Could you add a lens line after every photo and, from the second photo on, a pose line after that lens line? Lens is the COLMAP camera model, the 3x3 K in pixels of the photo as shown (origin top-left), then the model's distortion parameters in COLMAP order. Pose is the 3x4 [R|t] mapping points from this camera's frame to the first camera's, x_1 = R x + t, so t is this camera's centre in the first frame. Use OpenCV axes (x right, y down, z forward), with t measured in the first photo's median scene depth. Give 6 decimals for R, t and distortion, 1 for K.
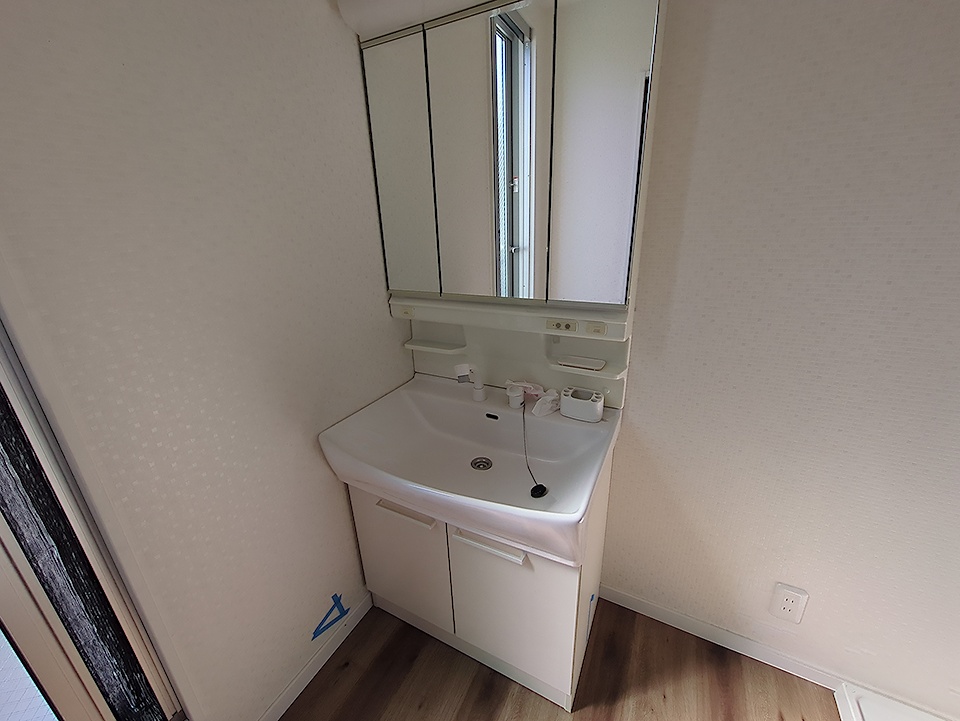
lens RADIAL K [[378.6, 0, 481.4], [0, 378.6, 361.0], [0, 0, 1]] dist [0.000663, 0.000279]
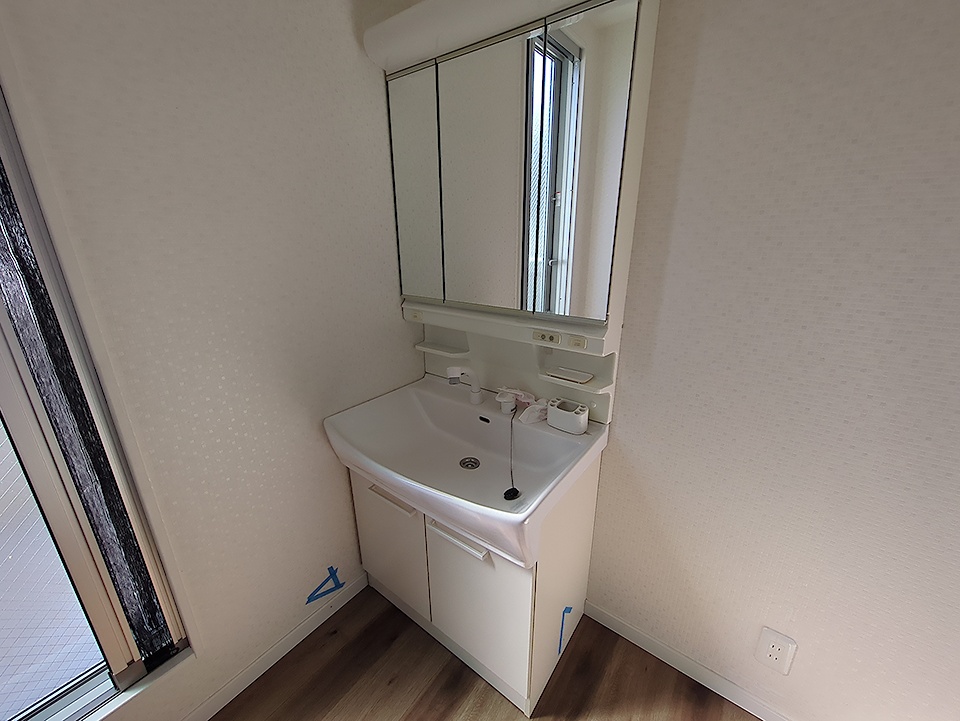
lens RADIAL K [[378.6, 0, 481.4], [0, 378.6, 361.0], [0, 0, 1]] dist [0.000663, 0.000279]
pose [[0.985813, 0.076738, -0.149282, 0.173566], [-0.080216, 0.996625, -0.017414, 0.003806], [0.147442, 0.029141, 0.988641, -0.044818]]
